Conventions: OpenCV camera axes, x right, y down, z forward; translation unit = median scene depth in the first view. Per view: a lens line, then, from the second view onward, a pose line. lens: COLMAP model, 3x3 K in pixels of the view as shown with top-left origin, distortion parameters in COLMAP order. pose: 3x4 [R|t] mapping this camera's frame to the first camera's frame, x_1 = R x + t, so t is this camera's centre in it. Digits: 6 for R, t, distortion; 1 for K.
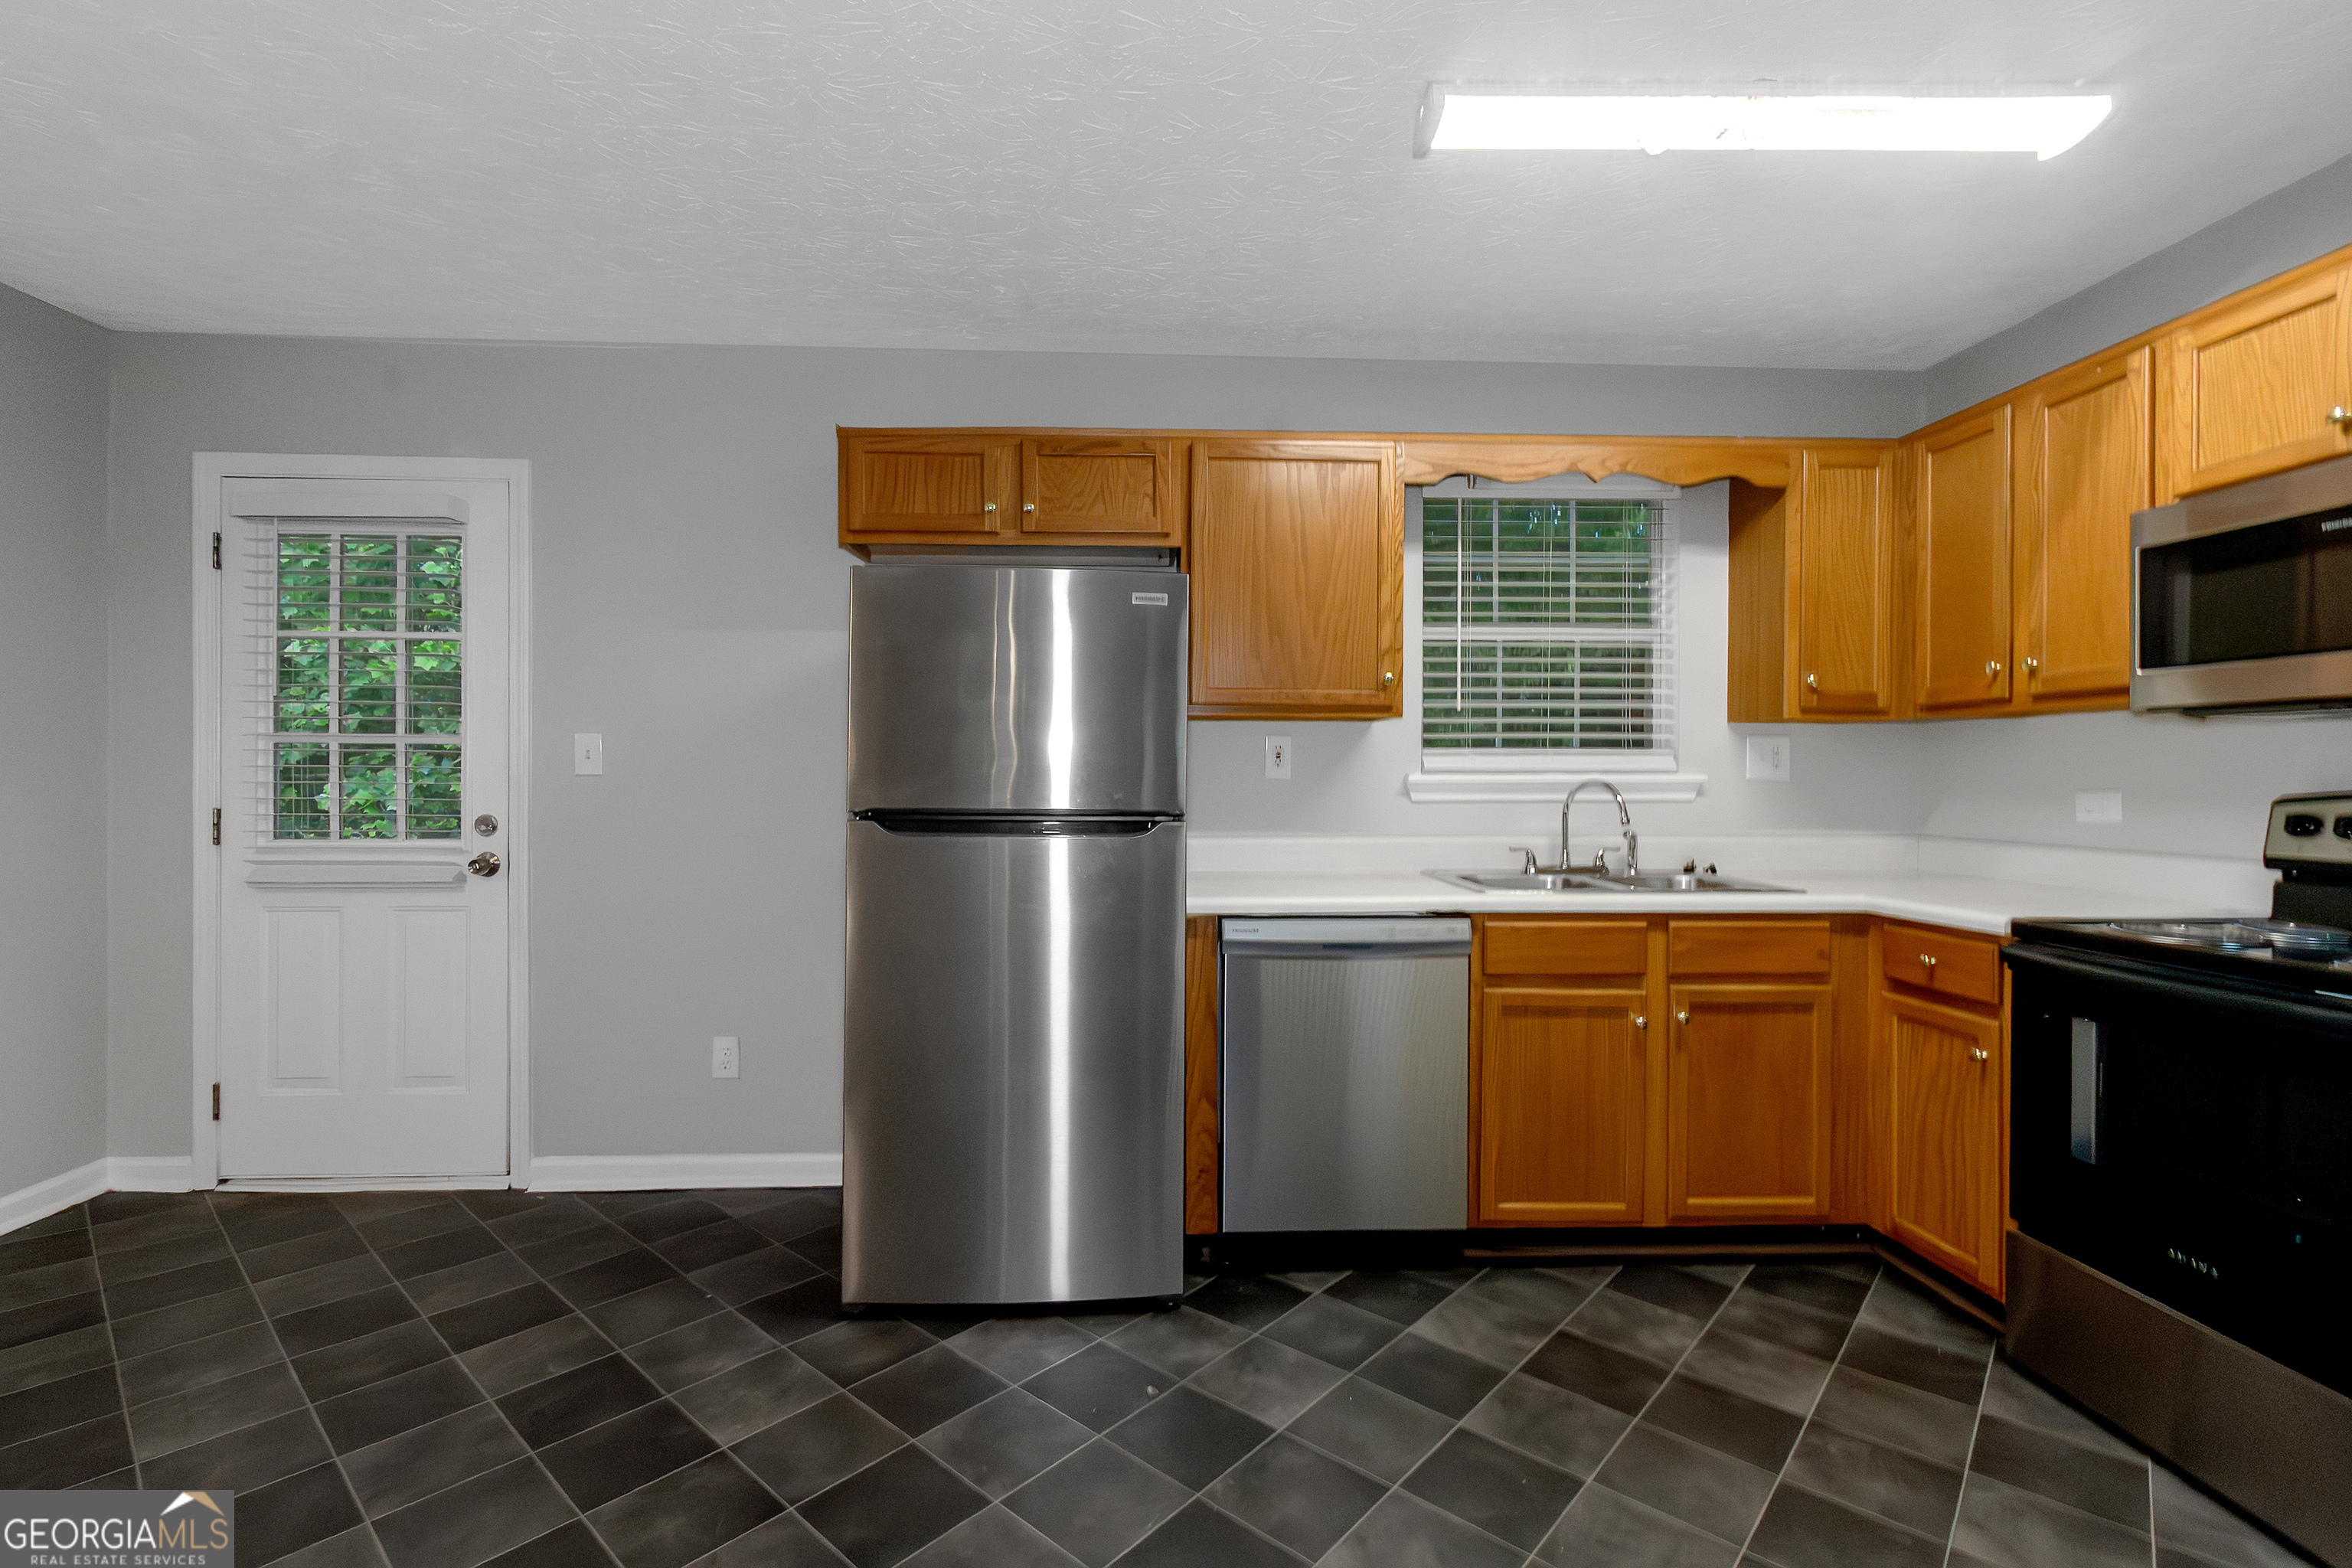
lens RADIAL K [[1053.7, 0, 1176.0], [0, 1053.7, 784.0], [0, 0, 1]] dist [0.001133, 0.000267]
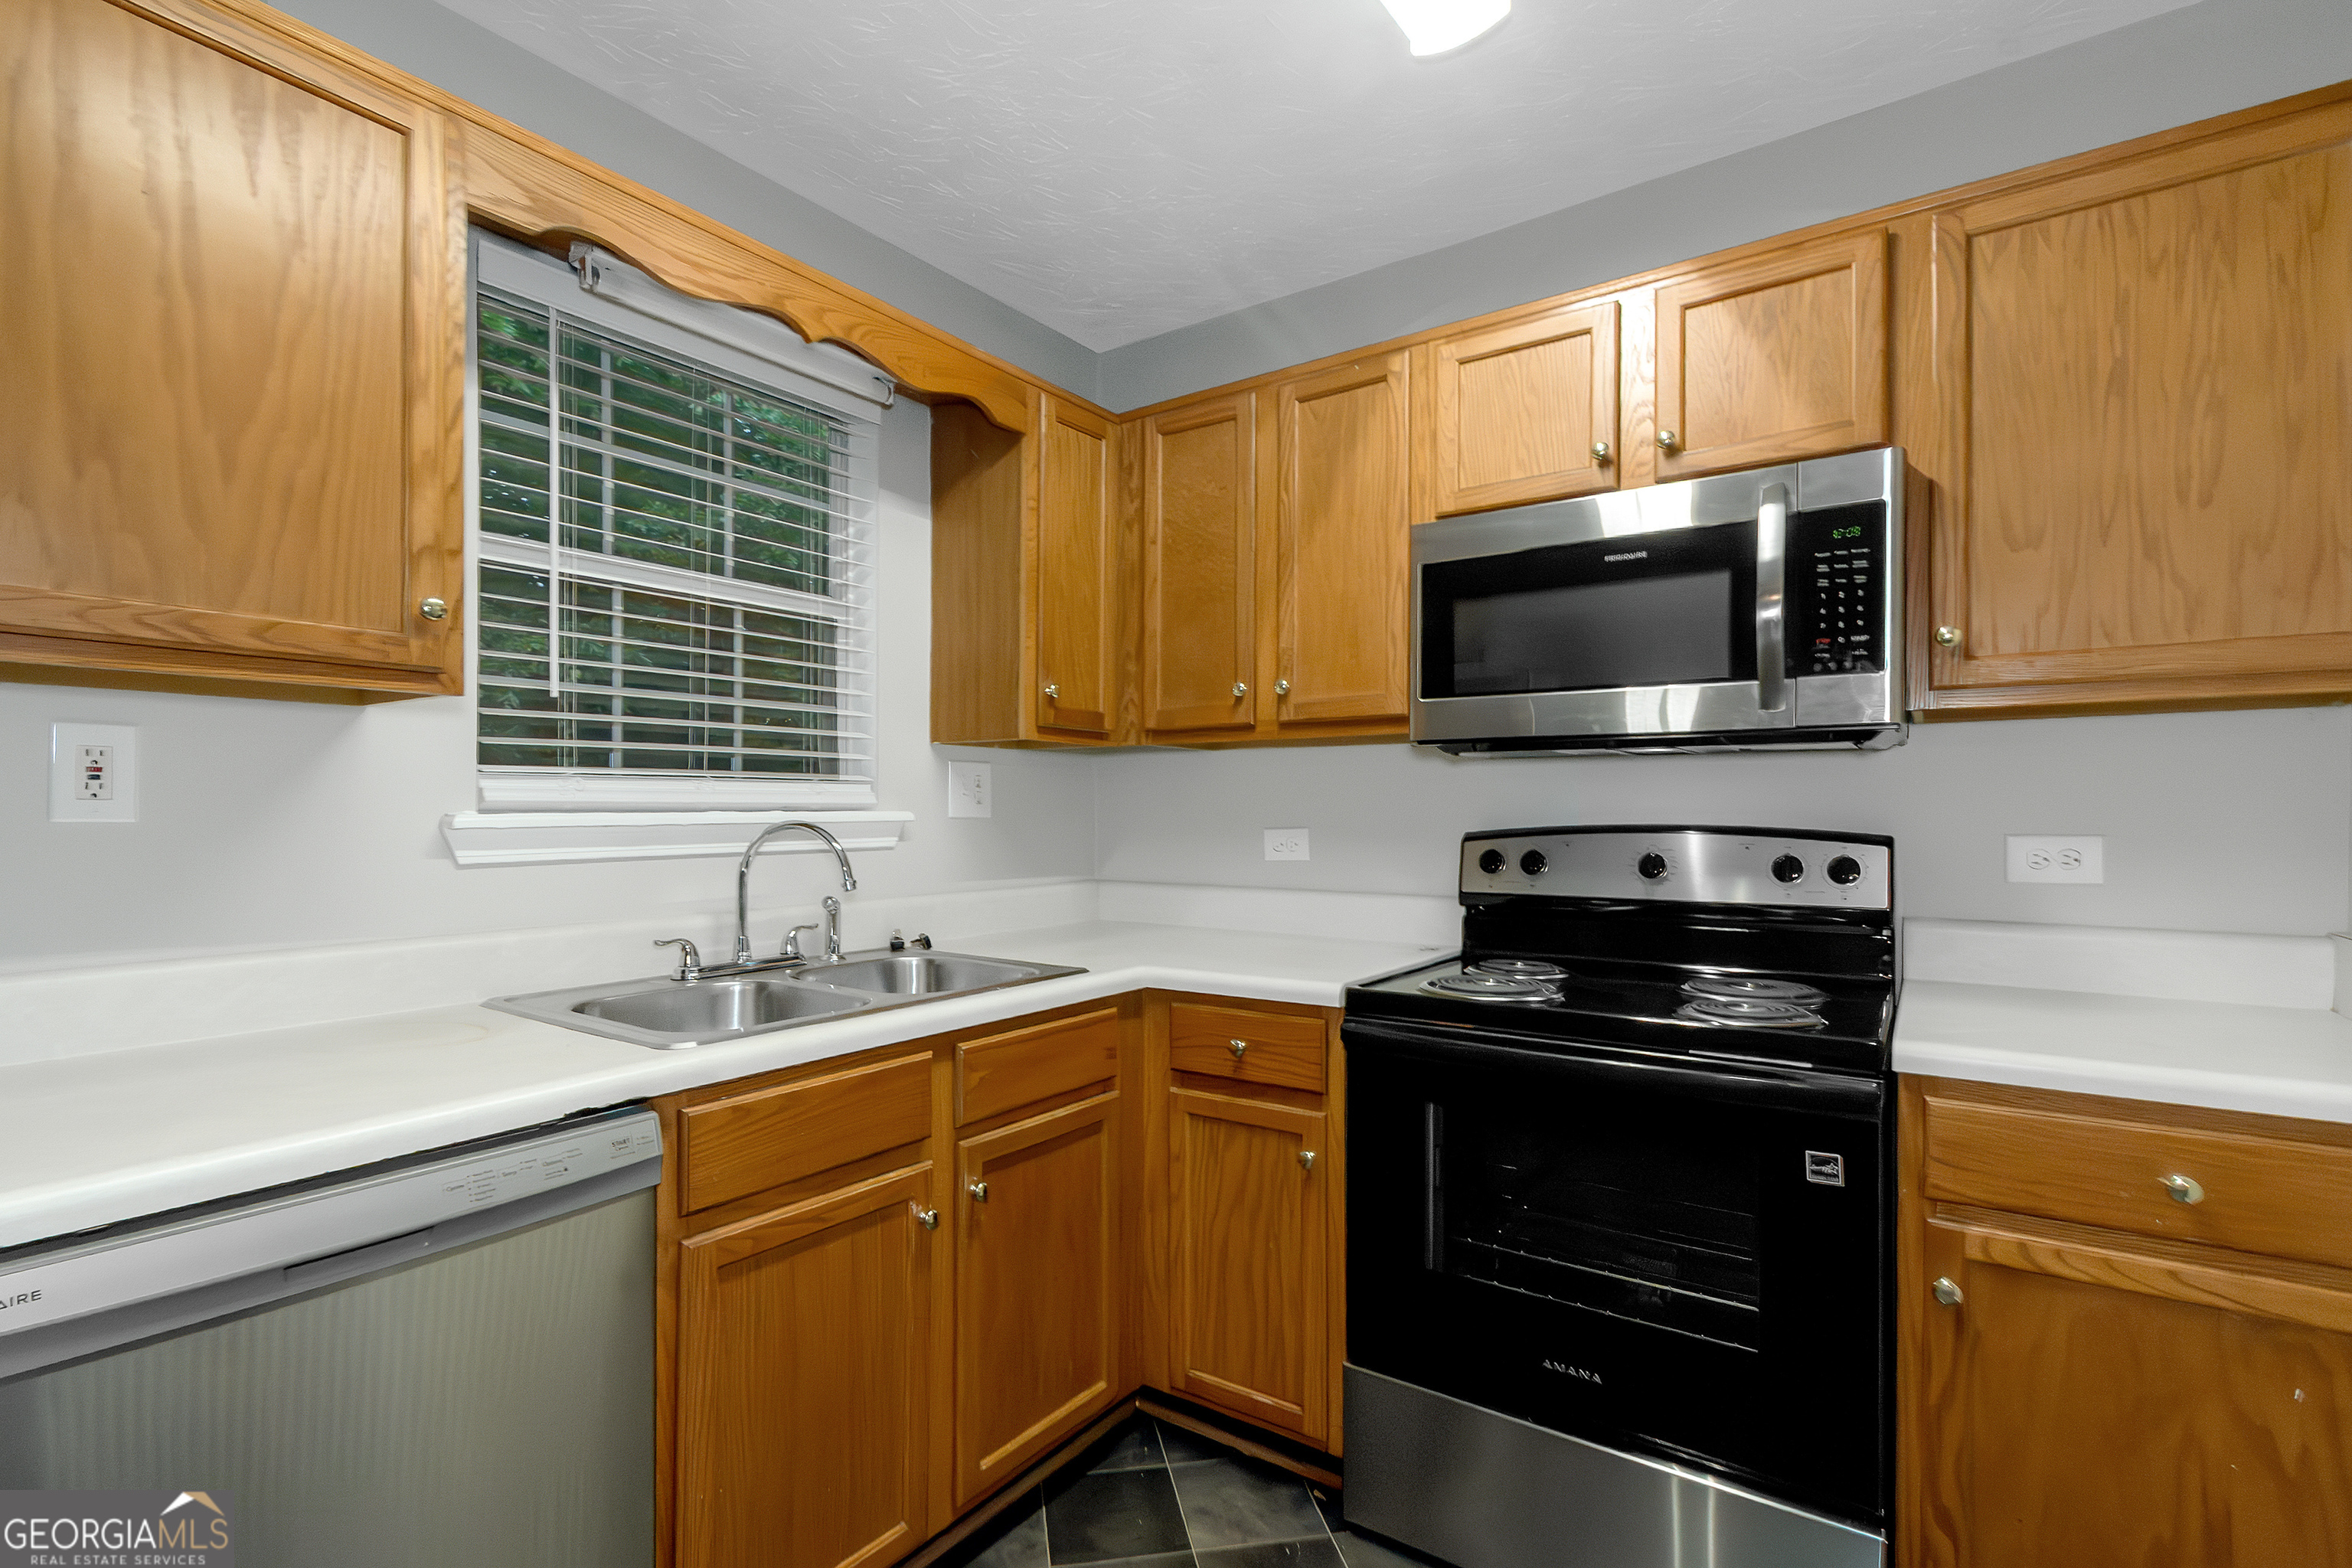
lens RADIAL K [[1086.2, 0, 1157.9], [0, 1086.2, 811.8], [0, 0, 1]] dist [0.002293, 0.000368]
pose [[0.631672, -0.002861, 0.775231, 0.034072], [0.007050, 0.999973, -0.002055, -0.007616], [-0.775204, 0.006763, 0.631675, 0.488509]]
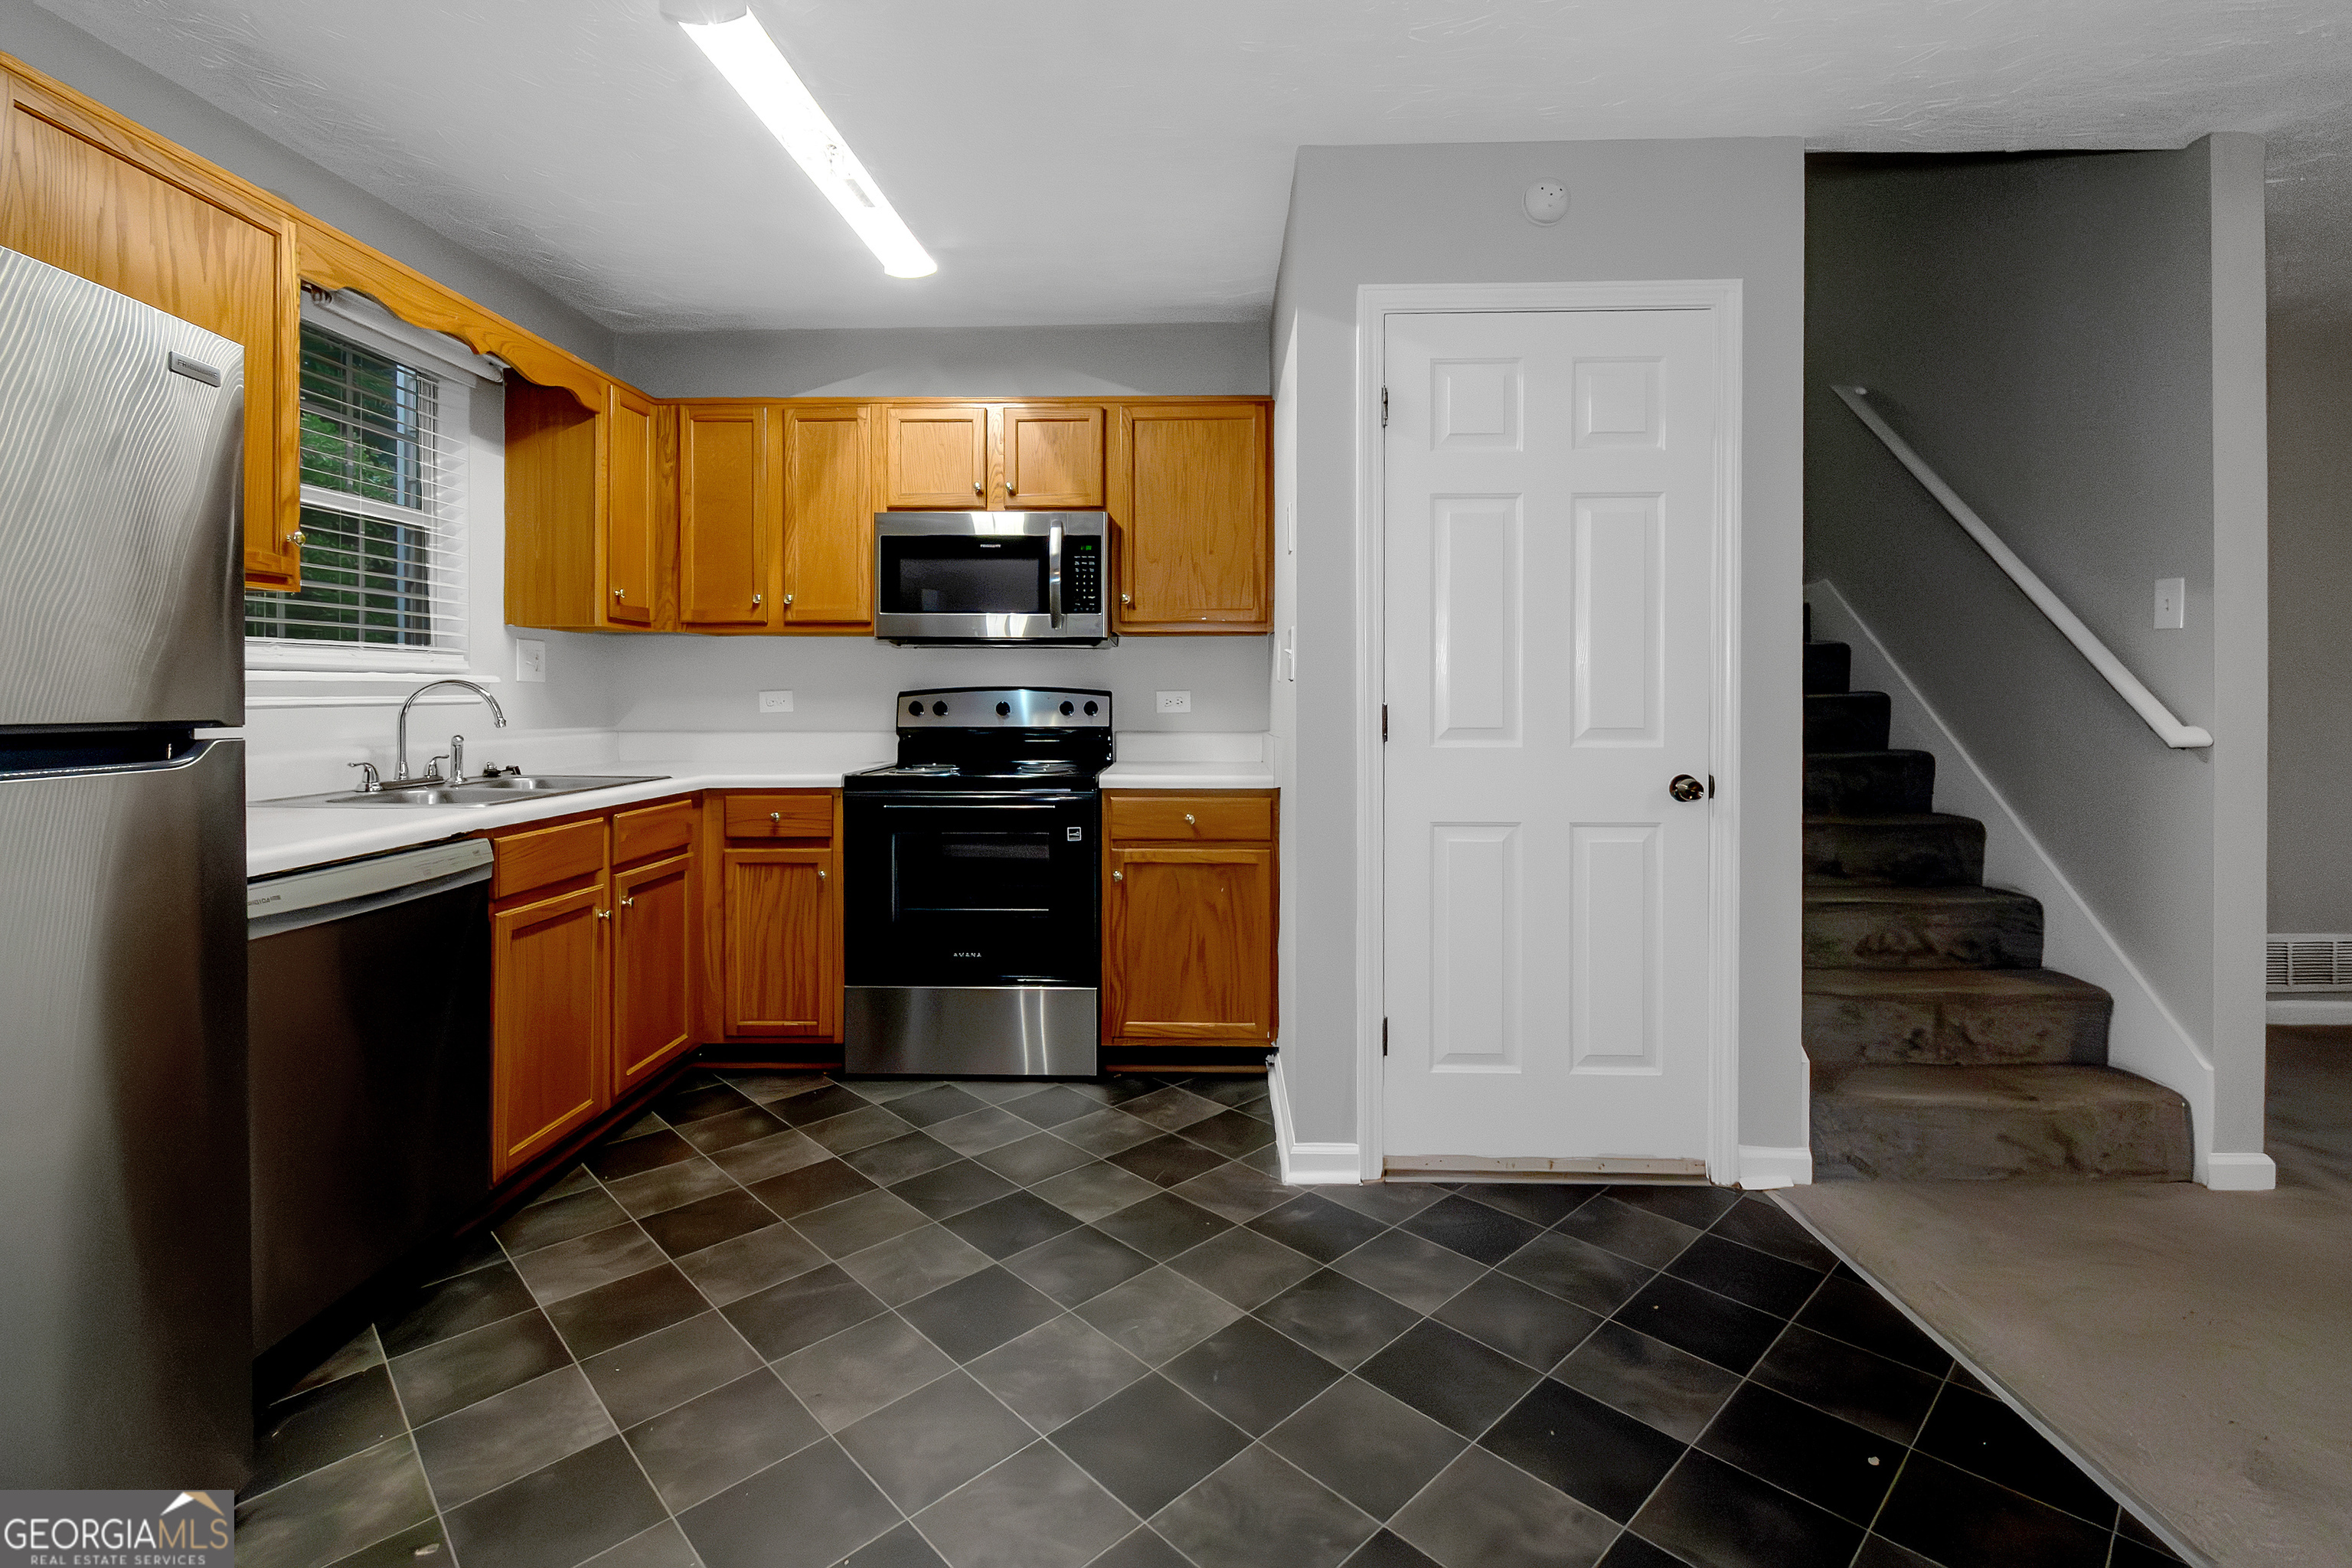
lens RADIAL K [[1038.7, 0, 1176.2], [0, 1038.7, 712.8], [0, 0, 1]] dist [0.000779, 0.000064]
pose [[0.086336, -0.020834, 0.996048, -0.510967], [0.006371, 0.999772, 0.020360, 0.012104], [-0.996246, 0.004588, 0.086449, 0.353195]]
